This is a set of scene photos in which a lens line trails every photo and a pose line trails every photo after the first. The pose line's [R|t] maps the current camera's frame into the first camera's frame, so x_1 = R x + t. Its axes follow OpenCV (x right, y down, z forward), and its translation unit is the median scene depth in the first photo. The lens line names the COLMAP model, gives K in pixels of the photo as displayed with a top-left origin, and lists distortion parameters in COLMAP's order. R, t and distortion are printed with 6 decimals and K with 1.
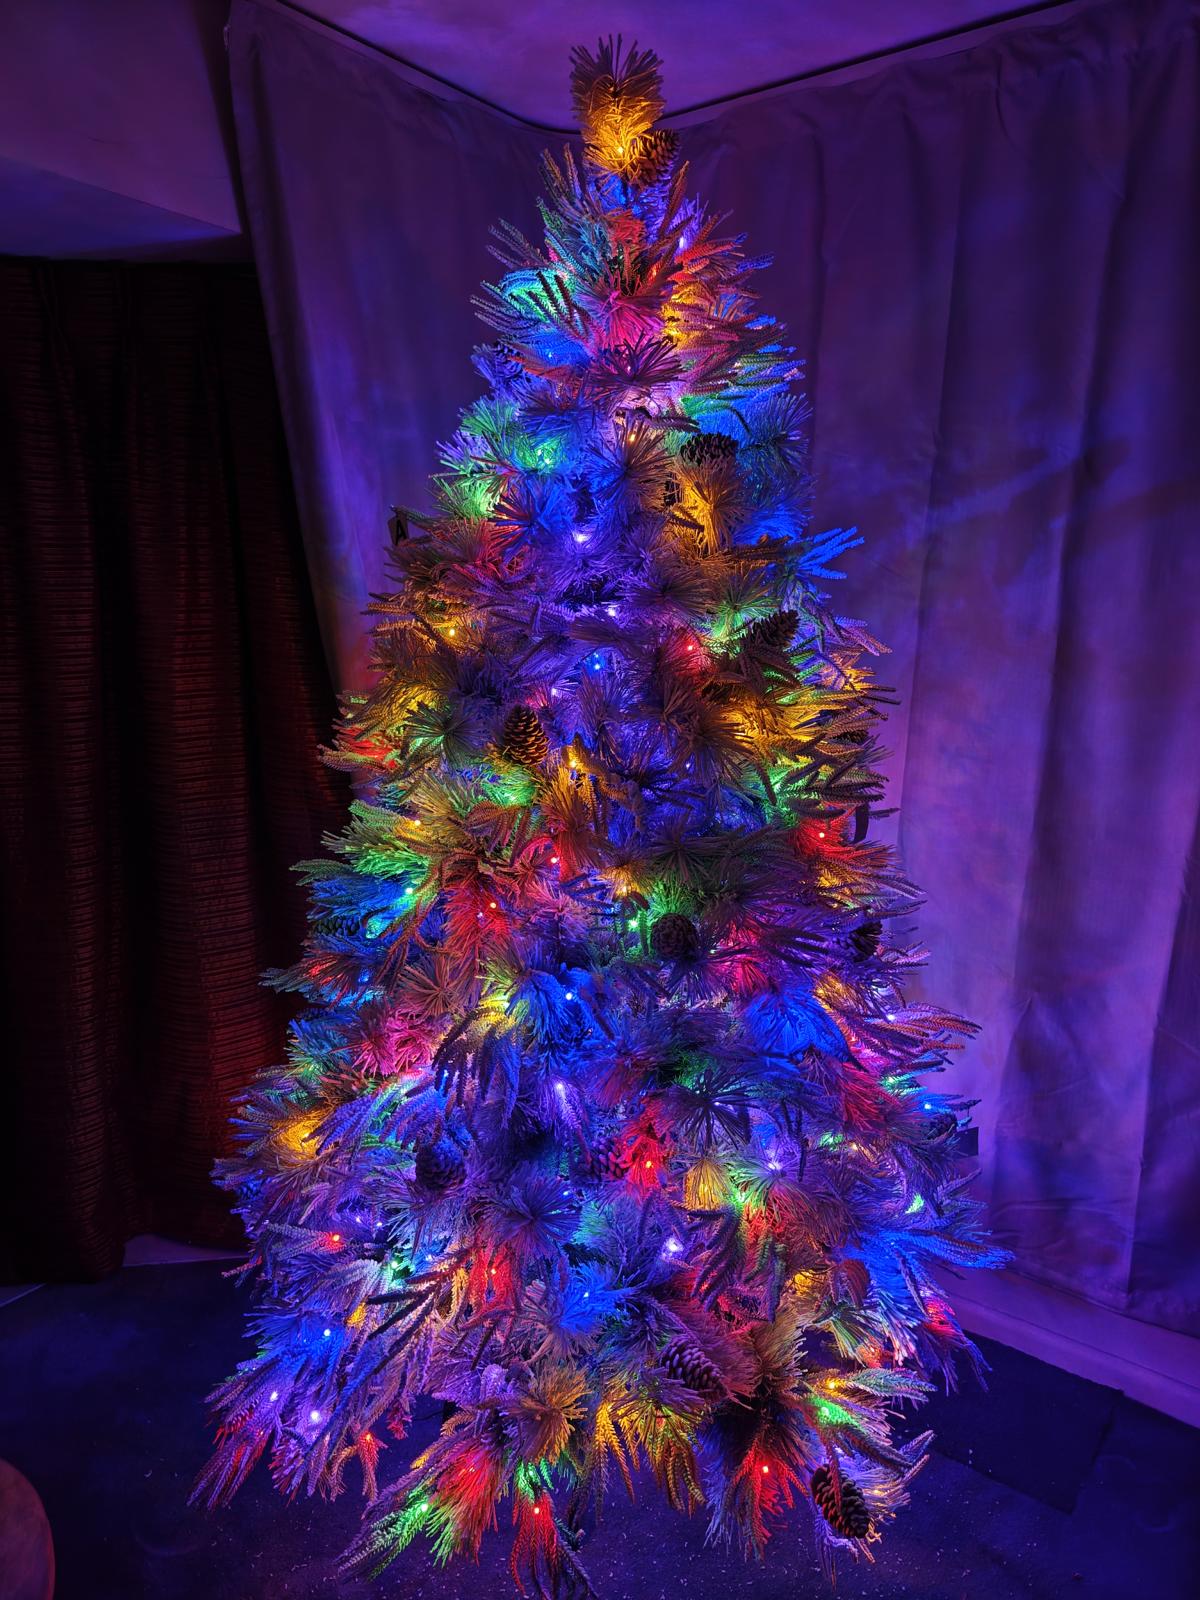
lens RADIAL K [[1062.4, 0, 600.0], [0, 1062.4, 800.0], [0, 0, 1]] dist [0.003657, 0.001195]
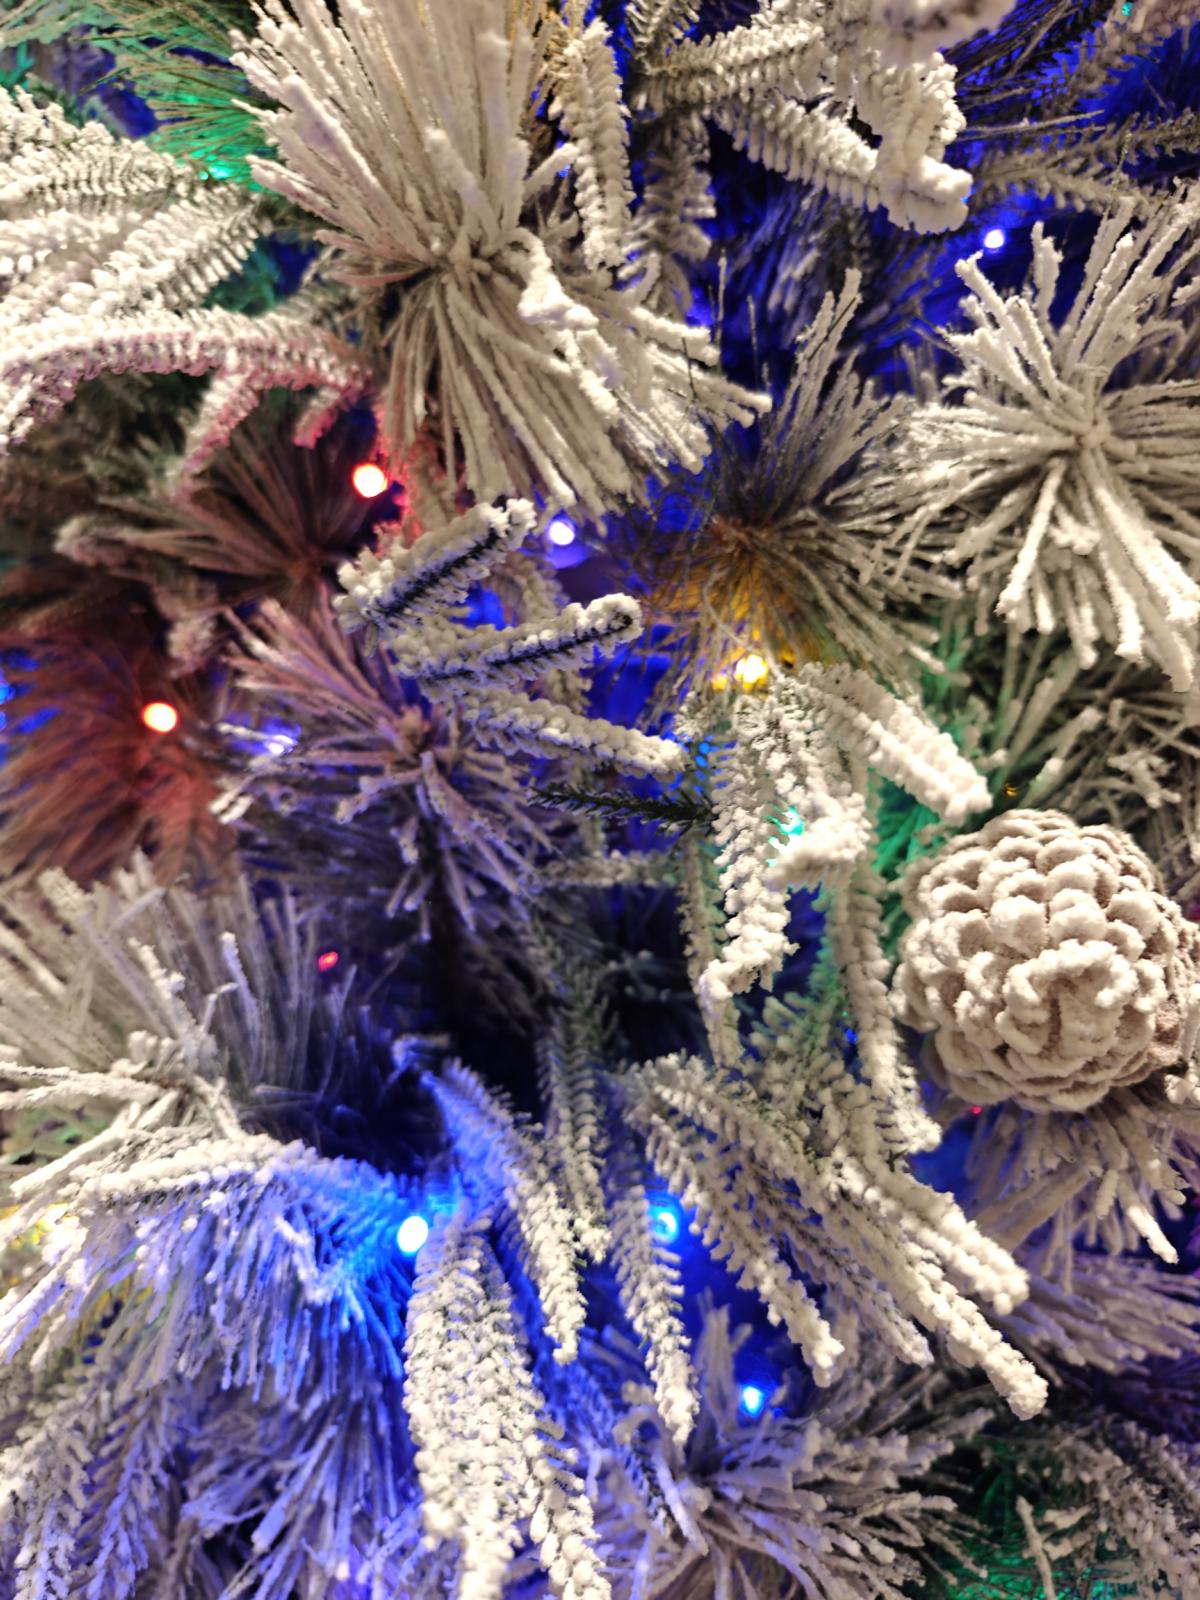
lens RADIAL K [[1065.9, 0, 595.8], [0, 1065.9, 798.9], [0, 0, 1]] dist [0.000915, 0.000868]
pose [[0.996172, 0.054665, -0.068221, 0.009929], [-0.043357, 0.986577, 0.157434, 0.075426], [0.075911, -0.153873, 0.985170, 0.777620]]
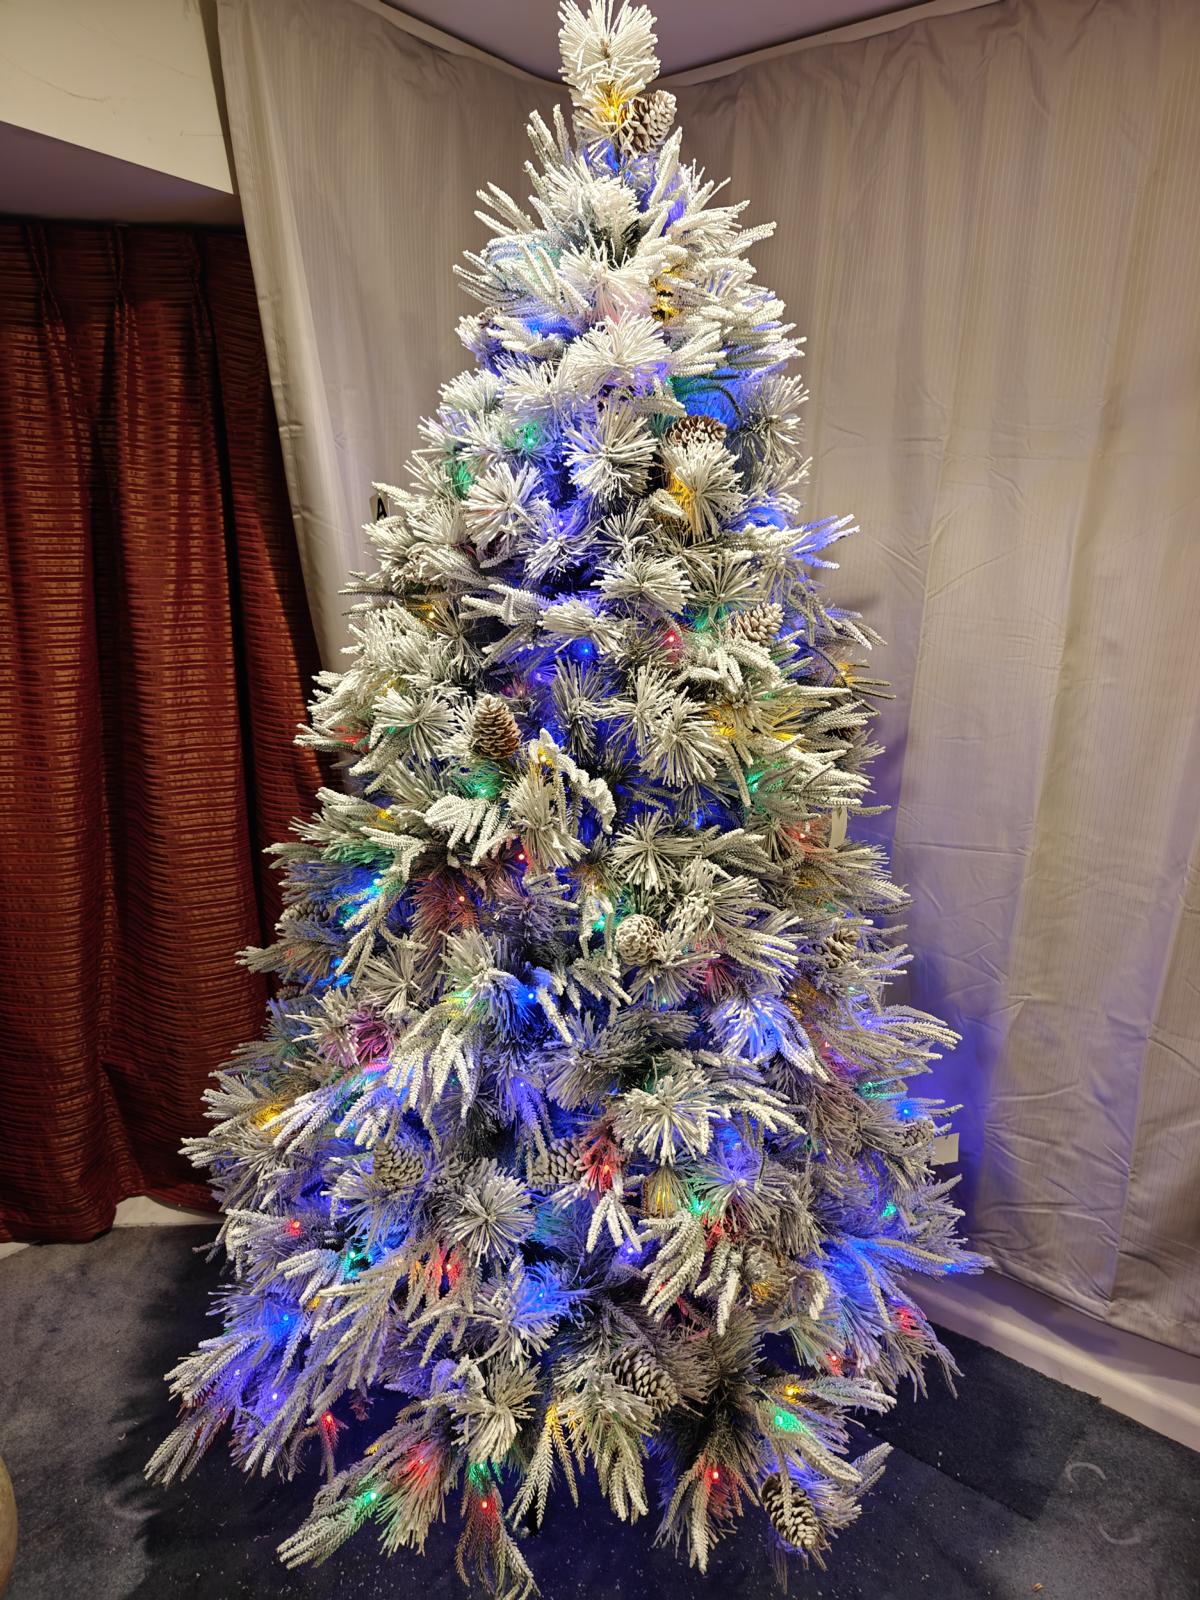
lens RADIAL K [[1065.9, 0, 595.8], [0, 1065.9, 798.9], [0, 0, 1]] dist [0.000915, 0.000868]
pose [[0.999053, 0.029143, -0.032319, 0.053420], [-0.027914, 0.998894, 0.037826, -0.033766], [0.033386, -0.036888, 0.998762, 0.023372]]
